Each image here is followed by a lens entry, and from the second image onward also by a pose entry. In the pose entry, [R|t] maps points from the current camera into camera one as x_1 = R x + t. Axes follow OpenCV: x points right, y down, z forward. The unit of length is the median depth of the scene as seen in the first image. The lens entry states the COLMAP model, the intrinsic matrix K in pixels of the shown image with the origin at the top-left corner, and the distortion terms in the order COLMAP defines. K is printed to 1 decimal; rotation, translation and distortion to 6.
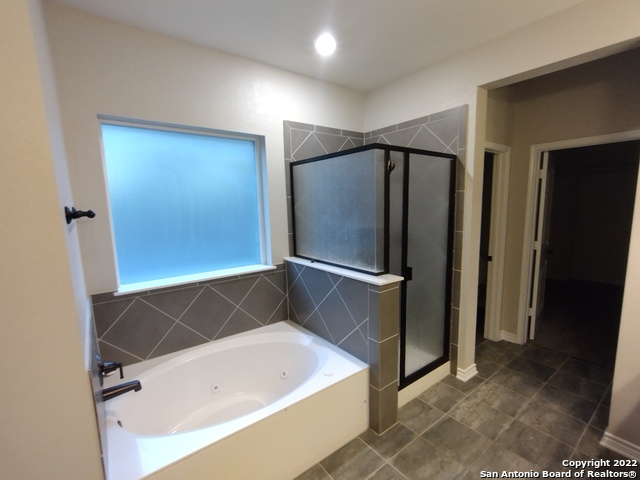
lens RADIAL K [[296.2, 0, 318.5], [0, 296.2, 245.7], [0, 0, 1]] dist [-0.002739, 0.002095]
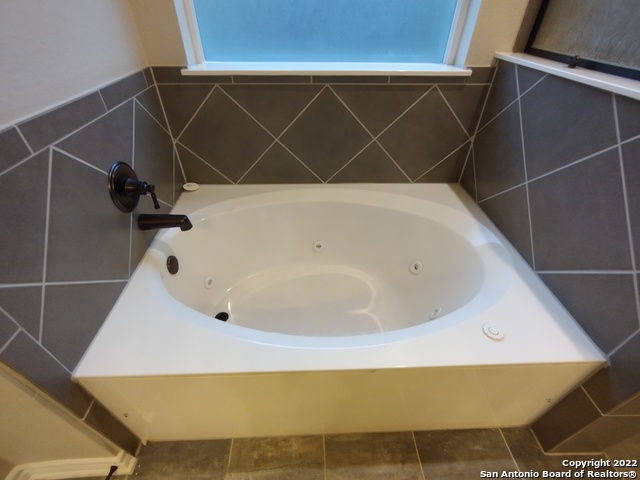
lens RADIAL K [[296.2, 0, 316.5], [0, 296.2, 246.0], [0, 0, 1]] dist [-0.002739, 0.002095]
pose [[0.813086, 0.391304, -0.431013, -0.037335], [-0.107350, 0.828477, 0.549638, 0.078937], [0.572160, -0.400634, 0.715630, 0.472748]]
